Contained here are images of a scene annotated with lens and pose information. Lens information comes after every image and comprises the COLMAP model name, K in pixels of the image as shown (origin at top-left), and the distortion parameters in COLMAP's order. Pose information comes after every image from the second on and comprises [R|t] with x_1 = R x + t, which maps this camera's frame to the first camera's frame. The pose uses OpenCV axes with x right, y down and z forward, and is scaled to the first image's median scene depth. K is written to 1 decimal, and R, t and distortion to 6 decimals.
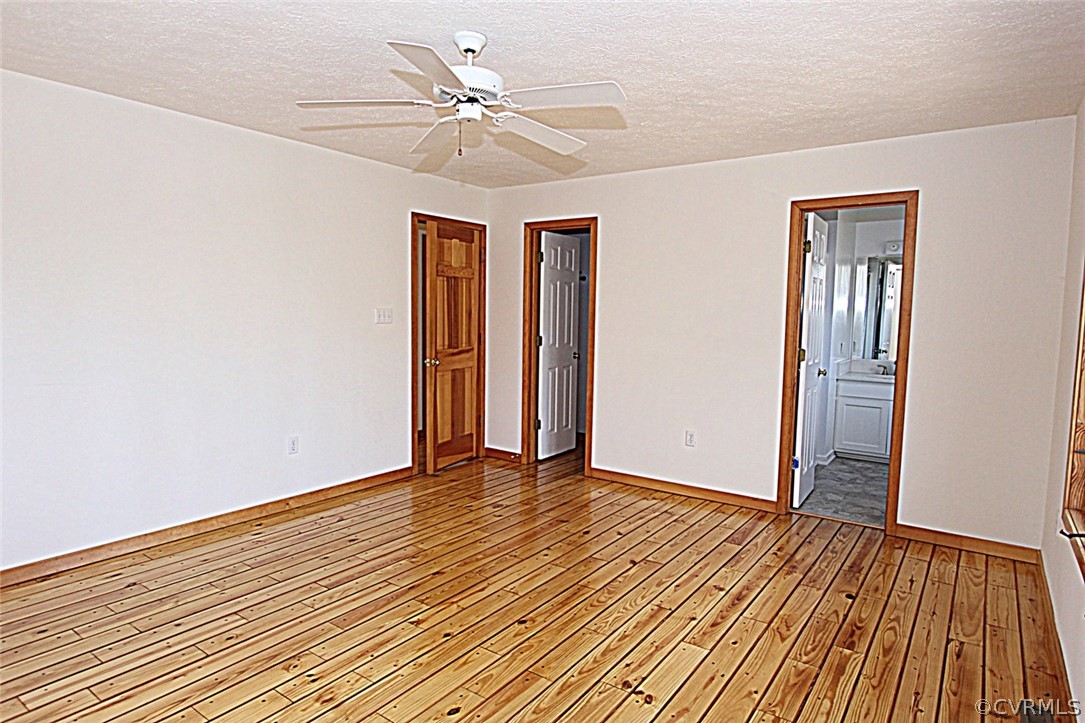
lens RADIAL K [[615.1, 0, 542.5], [0, 615.1, 361.5], [0, 0, 1]] dist [-0.006419, -0.000871]
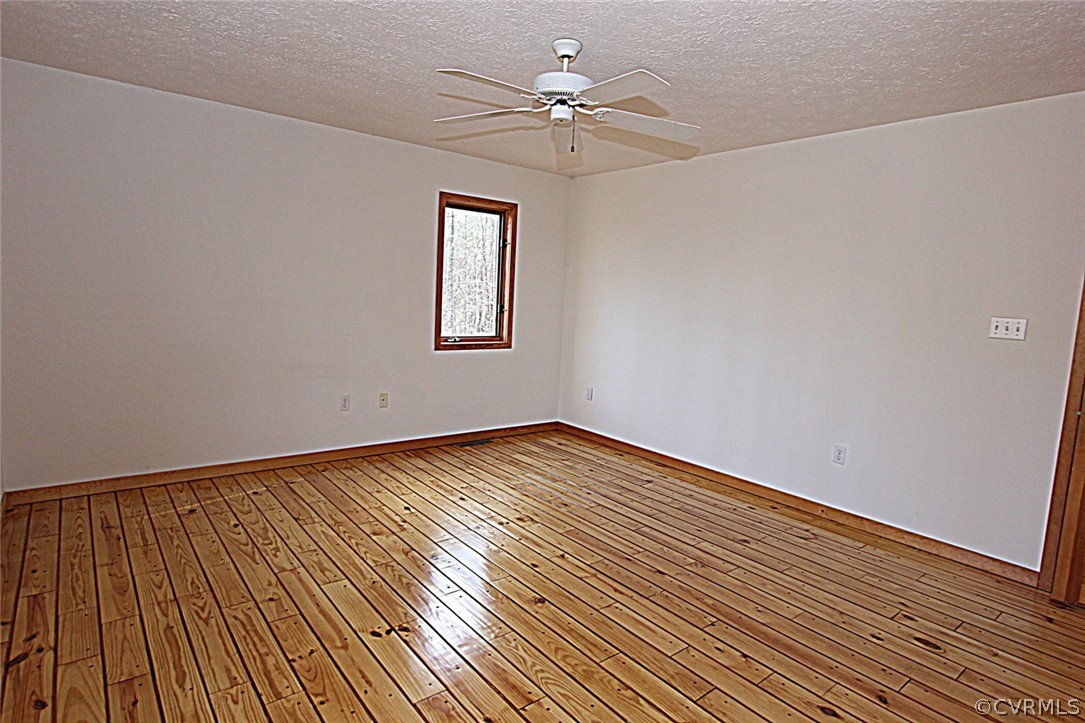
lens RADIAL K [[571.0, 0, 546.2], [0, 571.0, 360.2], [0, 0, 1]] dist [-0.003365, -0.001022]
pose [[-0.237906, 0.087006, -0.967383, 0.705985], [-0.138041, 0.982841, 0.122345, -0.067773], [0.961429, 0.162645, -0.221814, 0.970433]]
